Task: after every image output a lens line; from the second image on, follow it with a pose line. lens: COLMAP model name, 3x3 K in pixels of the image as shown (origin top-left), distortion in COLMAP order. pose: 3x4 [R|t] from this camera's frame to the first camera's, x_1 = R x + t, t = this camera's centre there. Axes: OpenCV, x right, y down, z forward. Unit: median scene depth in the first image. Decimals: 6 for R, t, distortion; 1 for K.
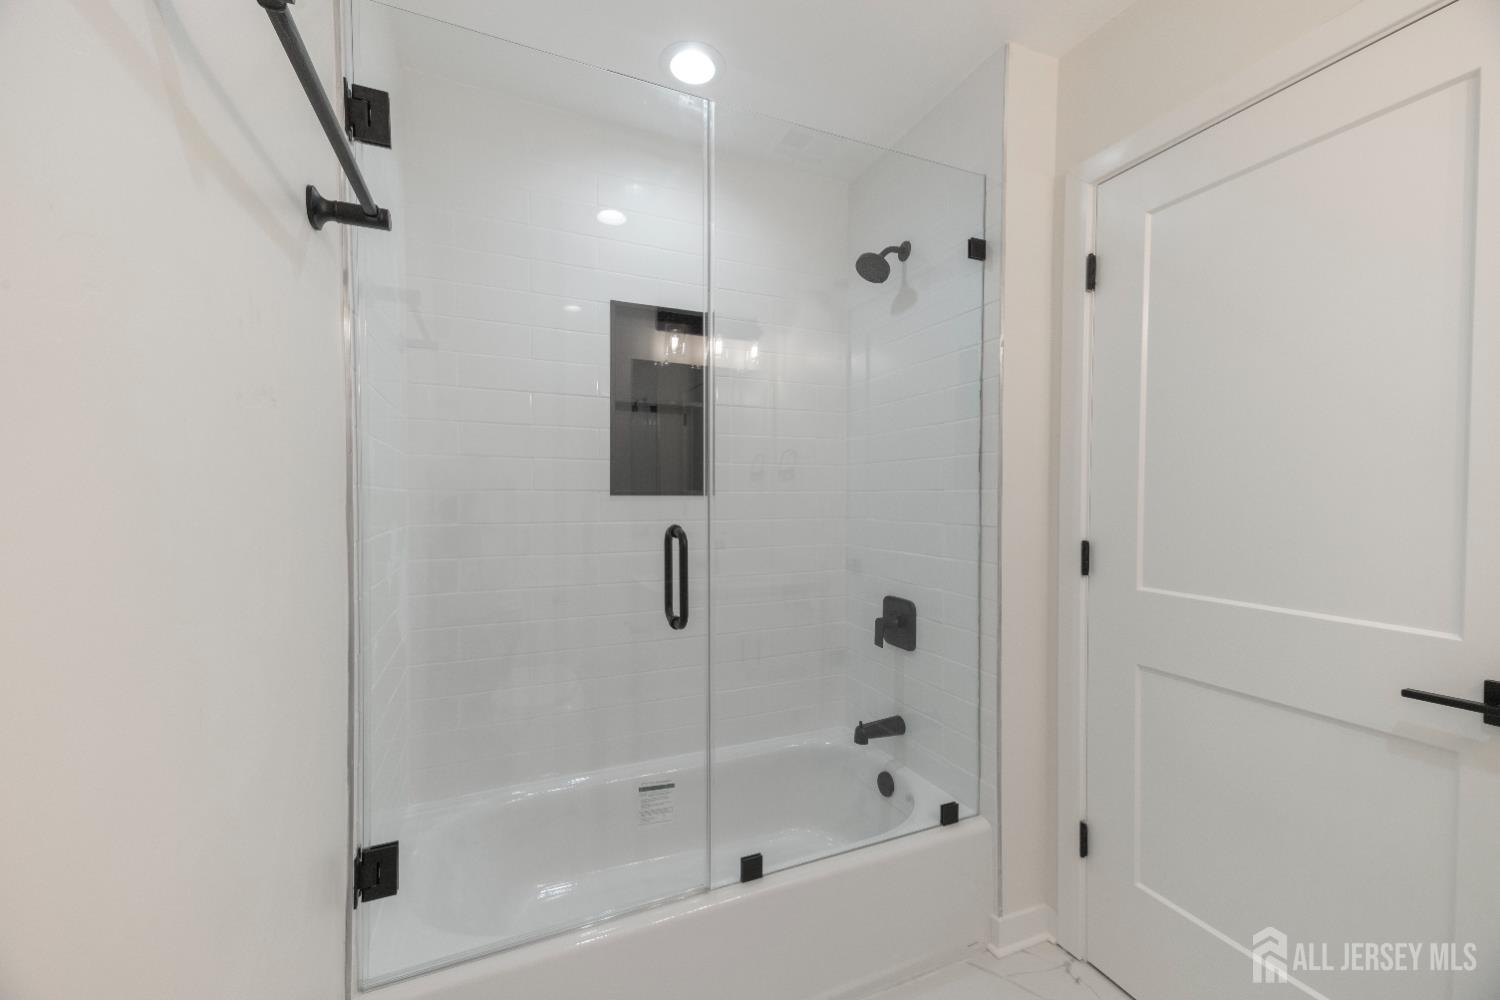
lens RADIAL K [[602.6, 0, 745.4], [0, 602.6, 510.3], [0, 0, 1]] dist [0.033712, 0.000010]
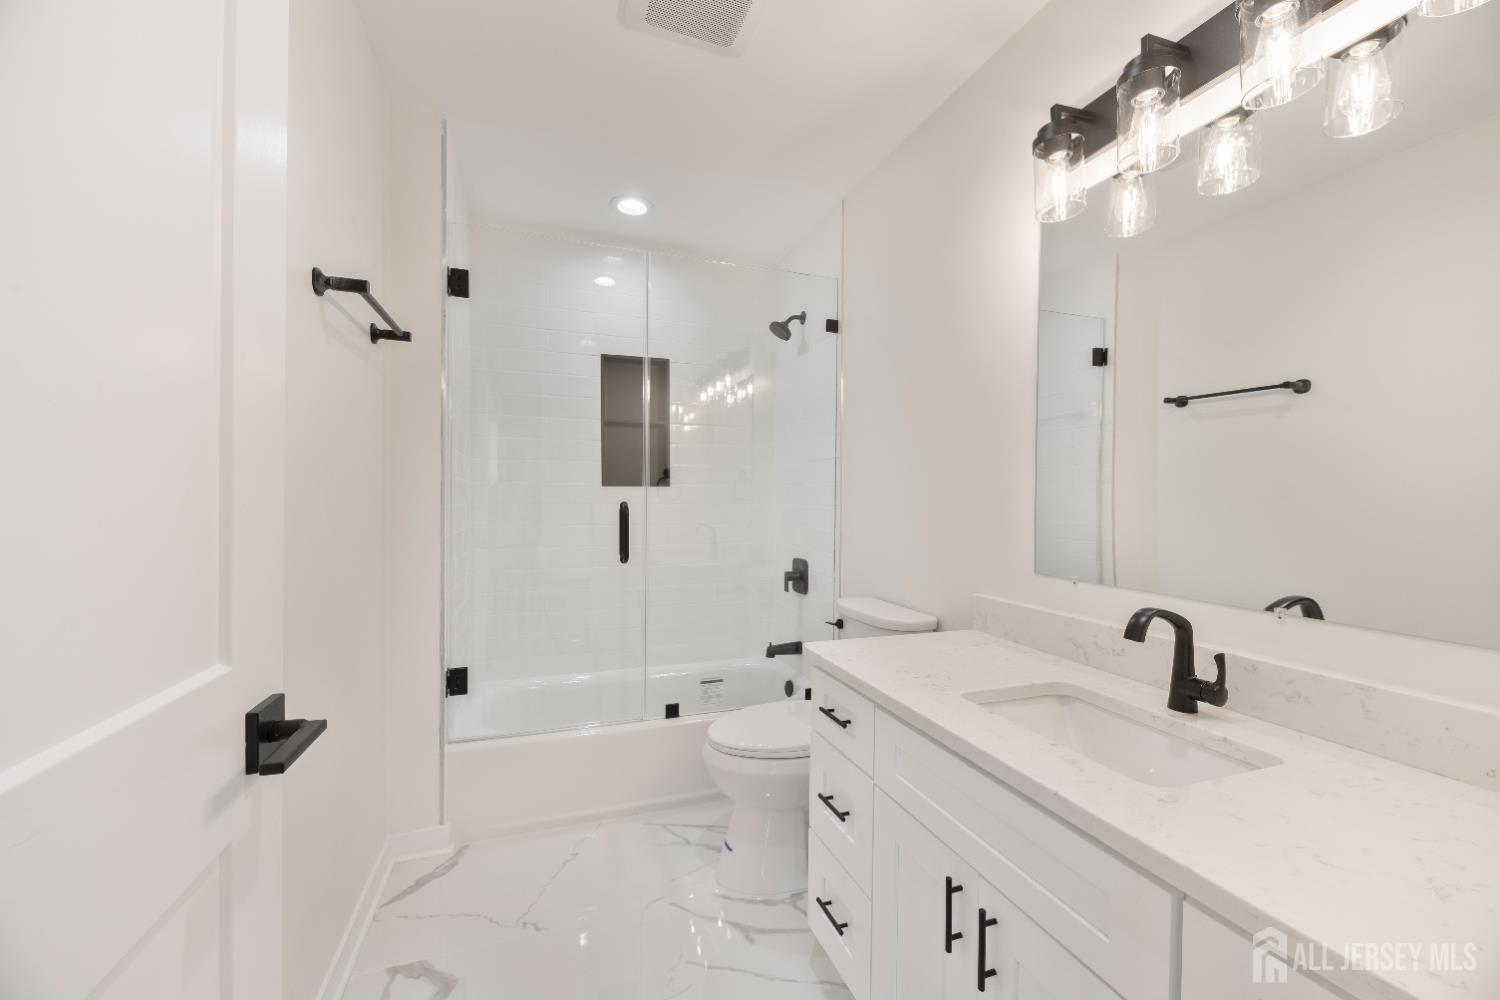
lens RADIAL K [[594.7, 0, 748.7], [0, 594.7, 495.5], [0, 0, 1]] dist [0.002037, -0.003521]
pose [[0.999174, 0.001910, -0.040583, 0.212902], [-0.002853, 0.999727, -0.023194, 0.032841], [0.040528, 0.023291, 0.998907, -0.460271]]
